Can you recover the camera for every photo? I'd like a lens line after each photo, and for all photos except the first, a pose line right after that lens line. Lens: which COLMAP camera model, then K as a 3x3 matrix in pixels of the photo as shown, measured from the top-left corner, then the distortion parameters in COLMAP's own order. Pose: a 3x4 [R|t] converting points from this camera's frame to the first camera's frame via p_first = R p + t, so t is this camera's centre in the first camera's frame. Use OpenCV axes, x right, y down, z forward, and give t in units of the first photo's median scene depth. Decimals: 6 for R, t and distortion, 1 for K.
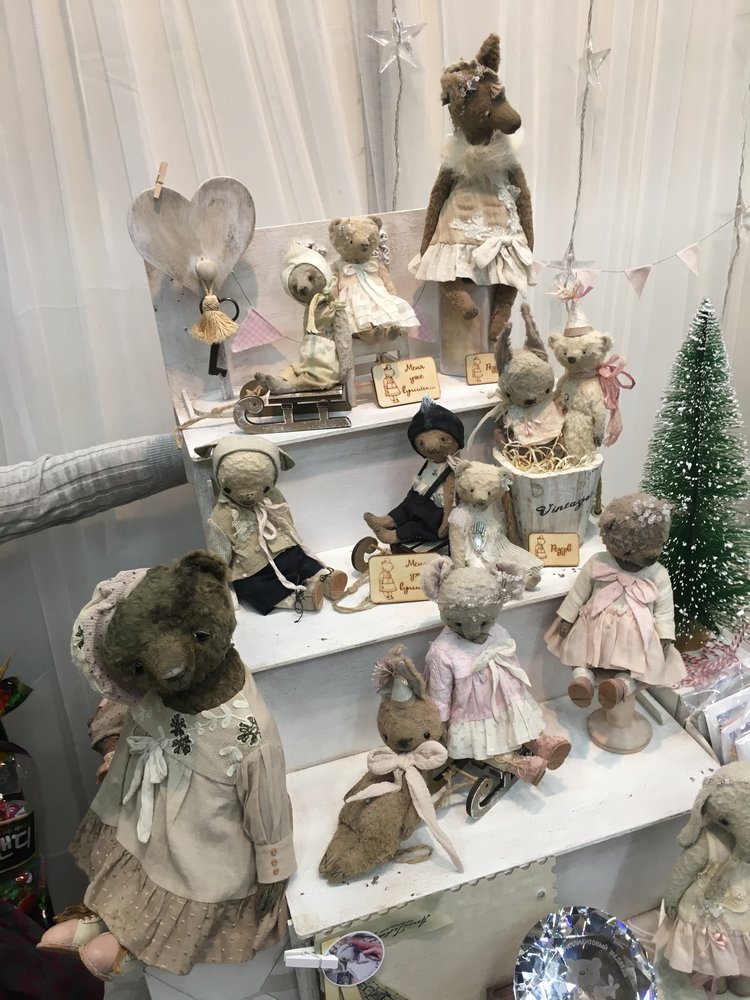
lens RADIAL K [[855.3, 0, 378.9], [0, 855.3, 487.2], [0, 0, 1]] dist [0.082094, -0.131976]
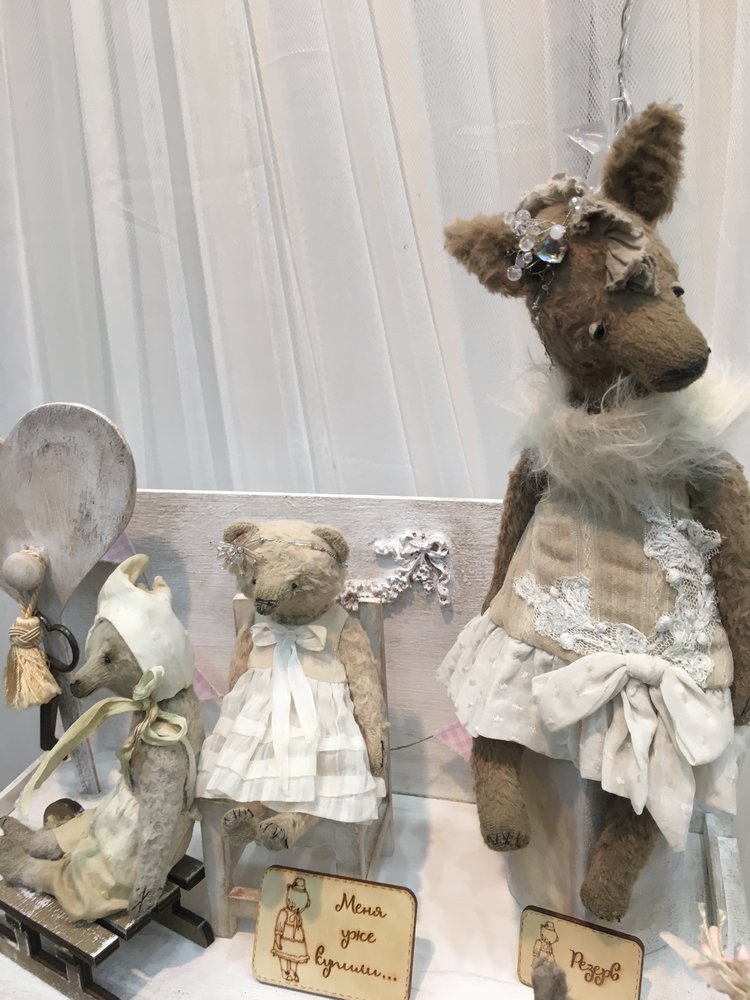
lens RADIAL K [[855.3, 0, 378.9], [0, 855.3, 487.2], [0, 0, 1]] dist [0.082094, -0.131976]
pose [[0.835261, 0.178301, -0.520142, 0.238961], [-0.241418, 0.968829, -0.055568, -0.330820], [0.494021, 0.171986, 0.852270, 0.677767]]
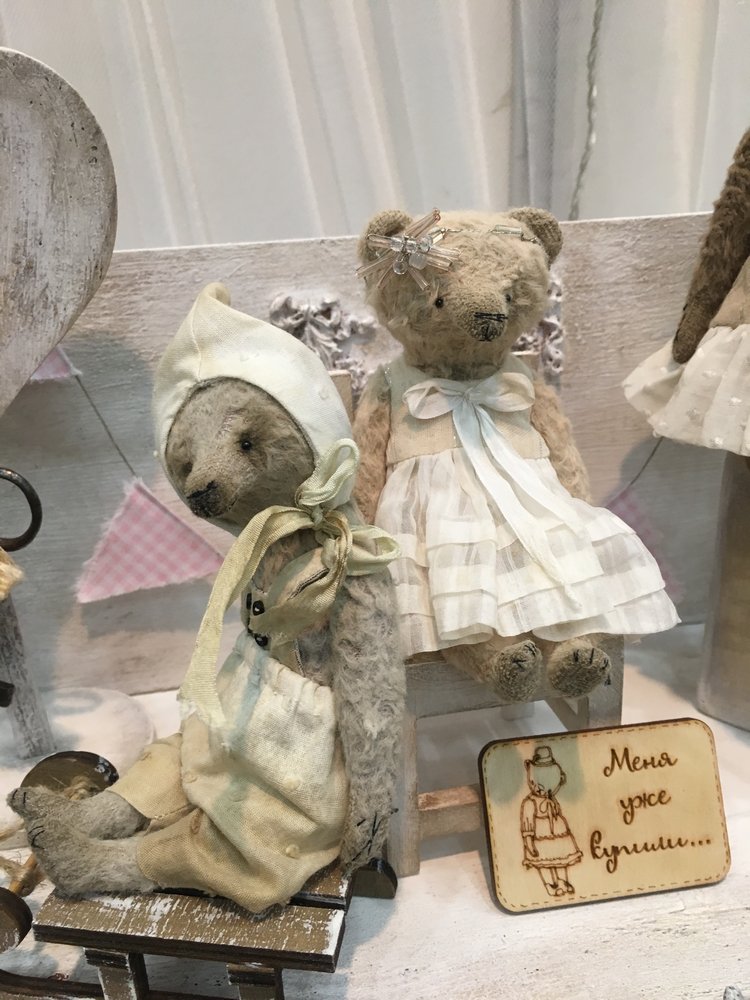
lens RADIAL K [[866.6, 0, 374.2], [0, 866.6, 487.7], [0, 0, 1]] dist [0.079217, -0.144596]
pose [[0.987086, 0.078403, -0.139694, -0.010520], [-0.088032, 0.994051, -0.064131, -0.215955], [0.133835, 0.075601, 0.988116, 0.760540]]
